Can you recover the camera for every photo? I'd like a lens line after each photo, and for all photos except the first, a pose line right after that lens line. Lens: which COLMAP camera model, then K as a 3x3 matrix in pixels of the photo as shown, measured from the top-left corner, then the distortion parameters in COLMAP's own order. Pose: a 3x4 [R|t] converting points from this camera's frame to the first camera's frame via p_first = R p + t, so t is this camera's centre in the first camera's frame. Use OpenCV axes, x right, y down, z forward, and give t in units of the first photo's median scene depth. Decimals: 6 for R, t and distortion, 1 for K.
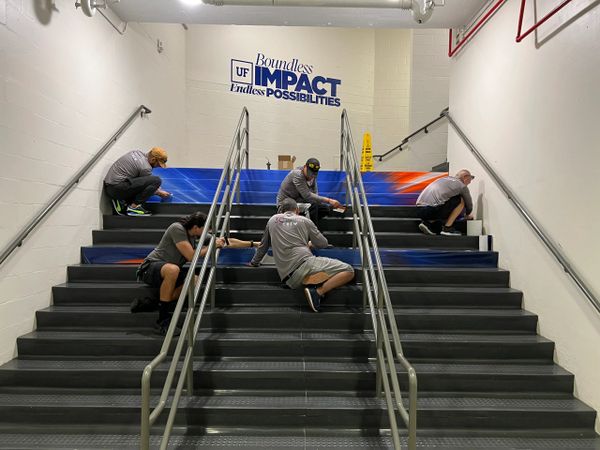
lens RADIAL K [[452.3, 0, 305.0], [0, 452.3, 223.8], [0, 0, 1]] dist [0.036823, -0.025611]
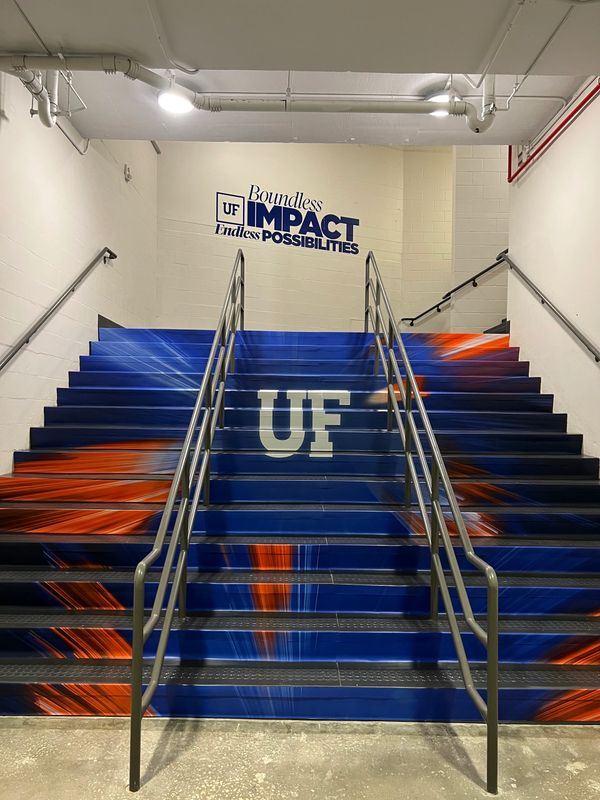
lens RADIAL K [[603.0, 0, 295.9], [0, 603.0, 398.4], [0, 0, 1]] dist [0.036823, -0.025611]
pose [[0.999954, -0.001658, -0.009427, -0.032113], [0.001337, 0.999422, -0.033980, 0.030056], [0.009477, 0.033966, 0.999378, -0.006547]]
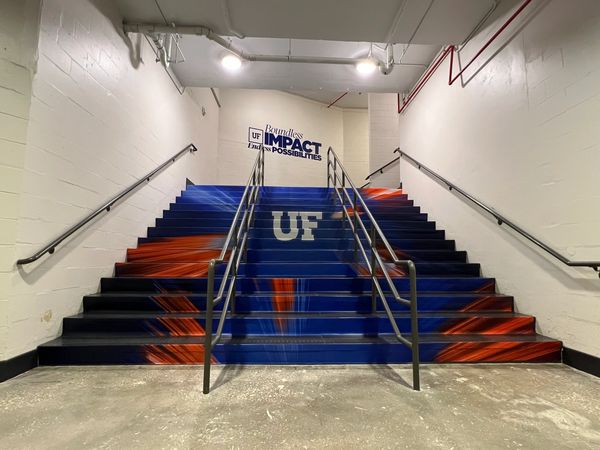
lens RADIAL K [[313.1, 0, 300.4], [0, 313.1, 220.4], [0, 0, 1]] dist [0.002054, 0.001029]
pose [[0.999371, -0.004458, 0.035195, -0.050623], [0.009293, 0.990324, -0.138464, 0.135574], [-0.034237, 0.138704, 0.989742, 0.032775]]
